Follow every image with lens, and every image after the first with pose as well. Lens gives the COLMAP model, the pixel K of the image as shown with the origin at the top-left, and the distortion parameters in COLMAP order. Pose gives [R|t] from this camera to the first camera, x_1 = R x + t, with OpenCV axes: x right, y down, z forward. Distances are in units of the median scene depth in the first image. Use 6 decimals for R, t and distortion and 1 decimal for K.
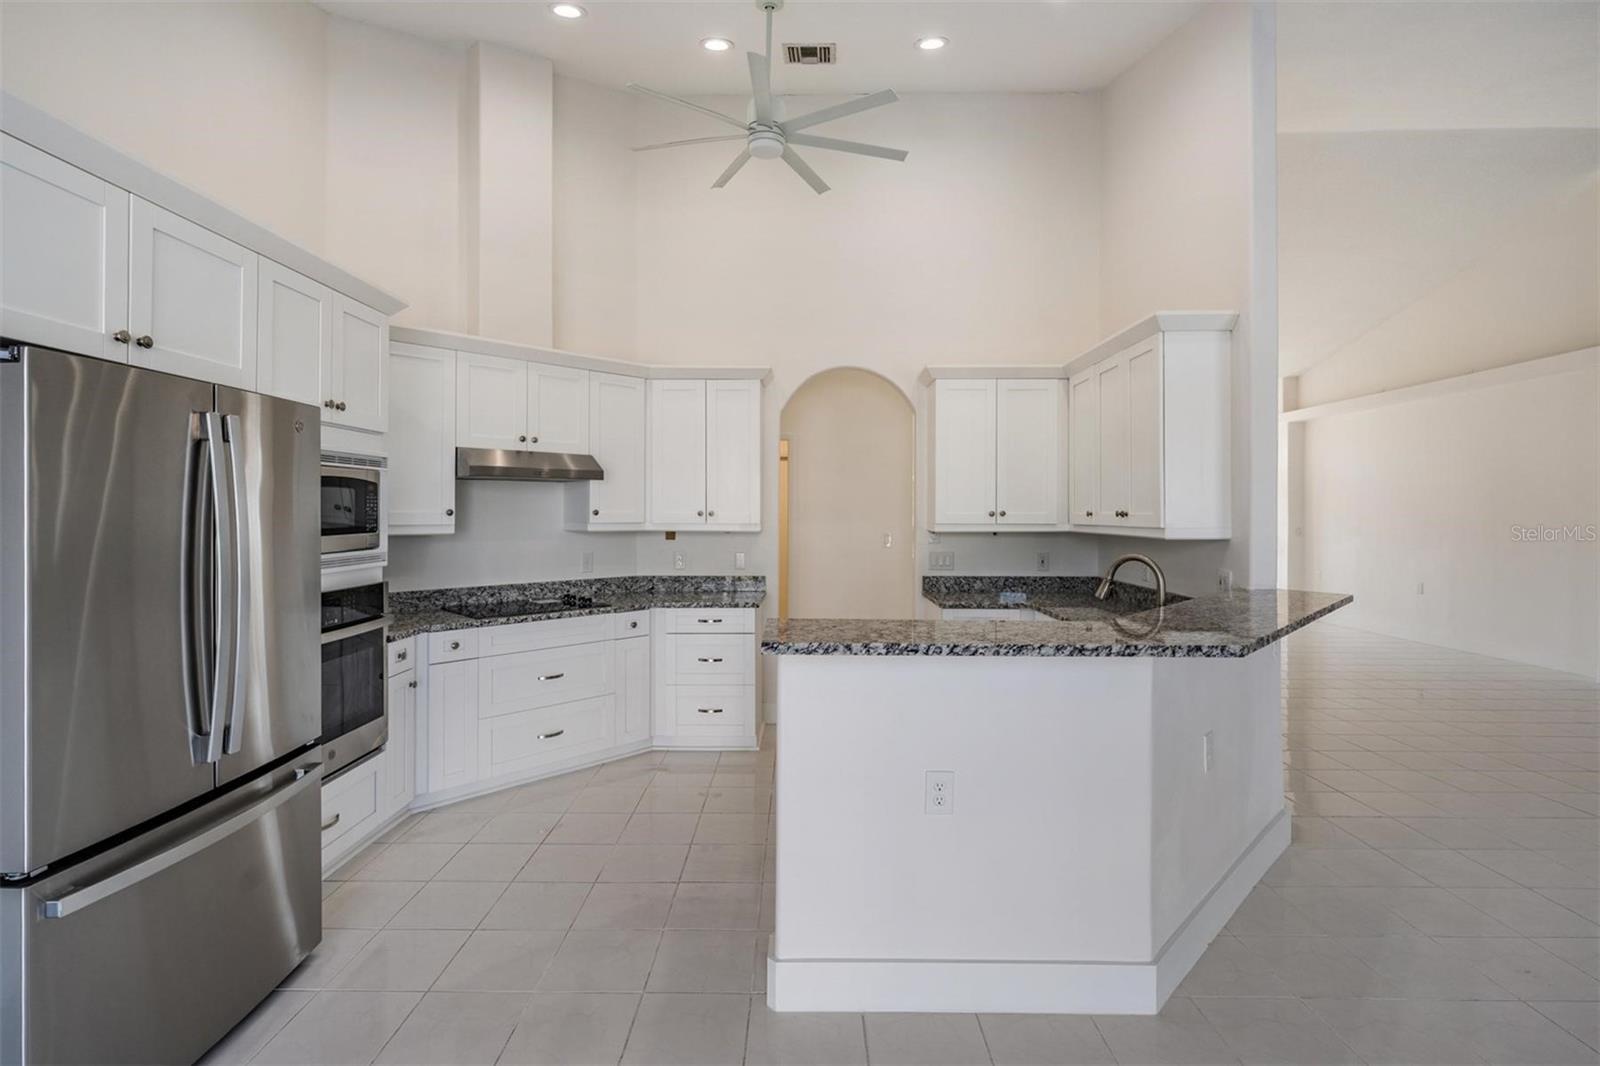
lens RADIAL K [[728.9, 0, 799.9], [0, 728.9, 510.9], [0, 0, 1]] dist [0.001219, 0.000394]
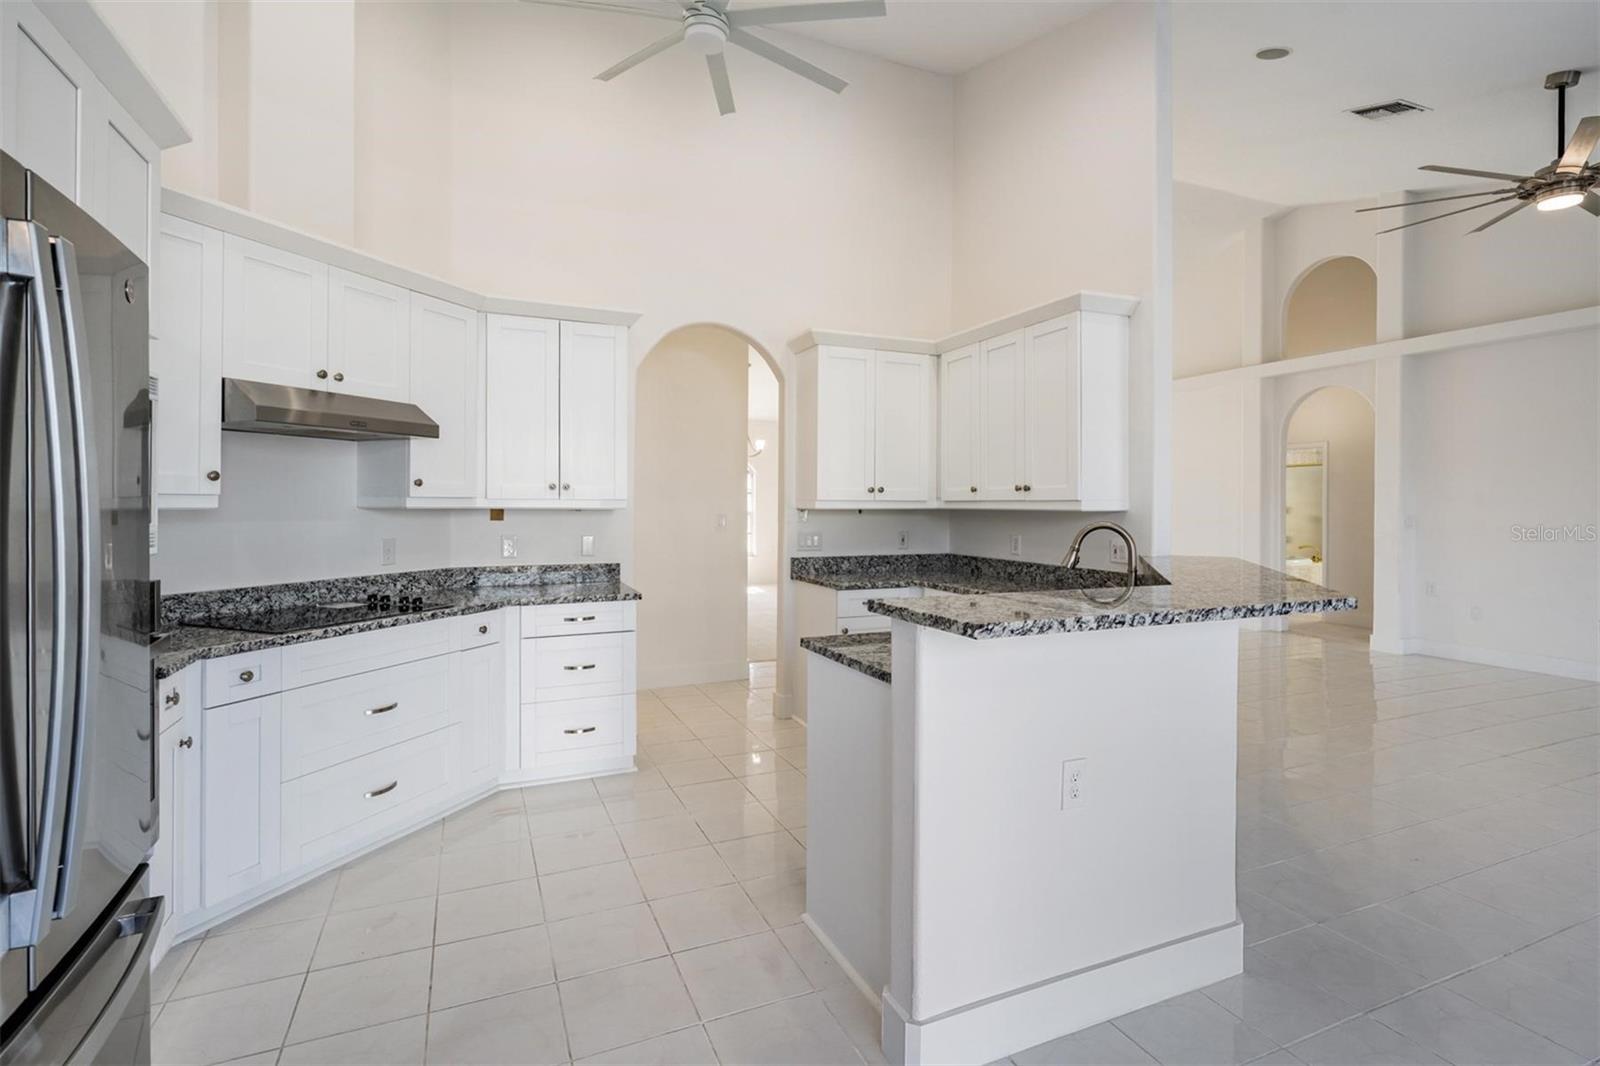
lens RADIAL K [[746.7, 0, 797.3], [0, 746.7, 504.6], [0, 0, 1]] dist [-0.000123, 0.000014]
pose [[0.914494, 0.000921, 0.404599, -0.239064], [-0.002338, 0.999993, 0.003007, 0.021887], [-0.404594, -0.003696, 0.914489, 0.150680]]
